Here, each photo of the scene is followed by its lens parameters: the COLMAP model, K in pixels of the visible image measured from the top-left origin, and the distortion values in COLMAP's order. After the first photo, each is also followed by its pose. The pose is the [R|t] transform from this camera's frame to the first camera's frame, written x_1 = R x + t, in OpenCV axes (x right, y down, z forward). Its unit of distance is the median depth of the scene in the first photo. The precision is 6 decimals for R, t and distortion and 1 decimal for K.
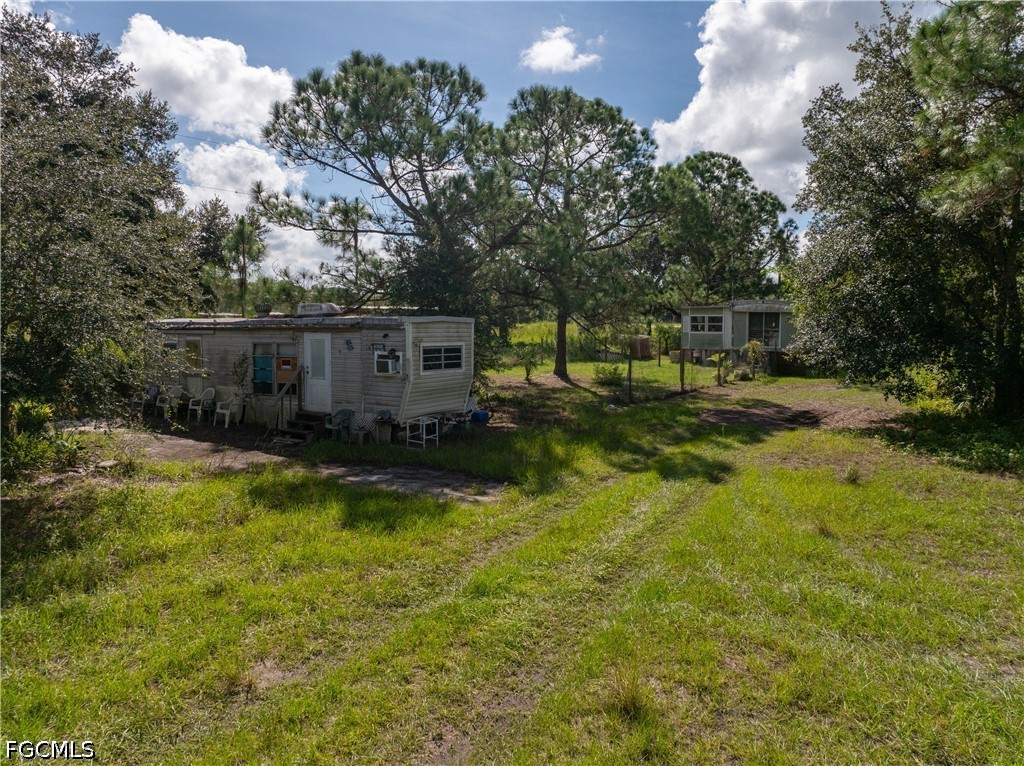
lens RADIAL K [[706.4, 0, 513.5], [0, 706.4, 344.5], [0, 0, 1]] dist [-0.030673, -0.001827]
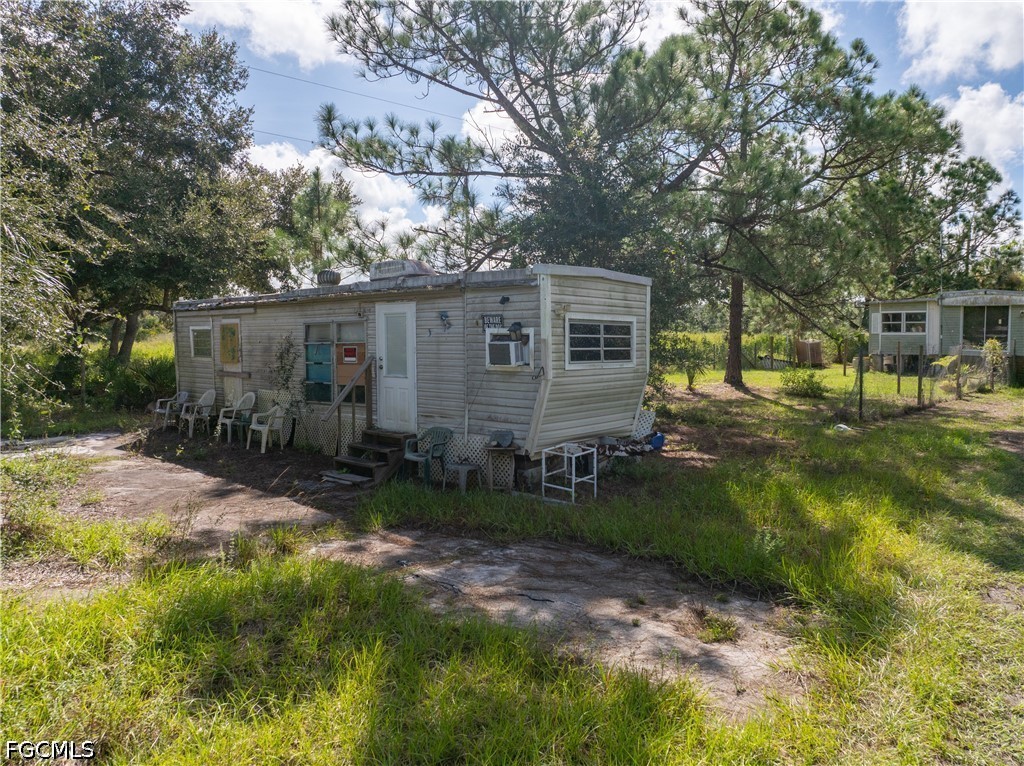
lens RADIAL K [[721.7, 0, 513.4], [0, 721.7, 377.9], [0, 0, 1]] dist [-0.035438, -0.001175]
pose [[0.986079, 0.003185, -0.166247, -0.069969], [0.001258, 0.999645, 0.026611, 0.031581], [0.166273, -0.026449, 0.985725, 0.384535]]
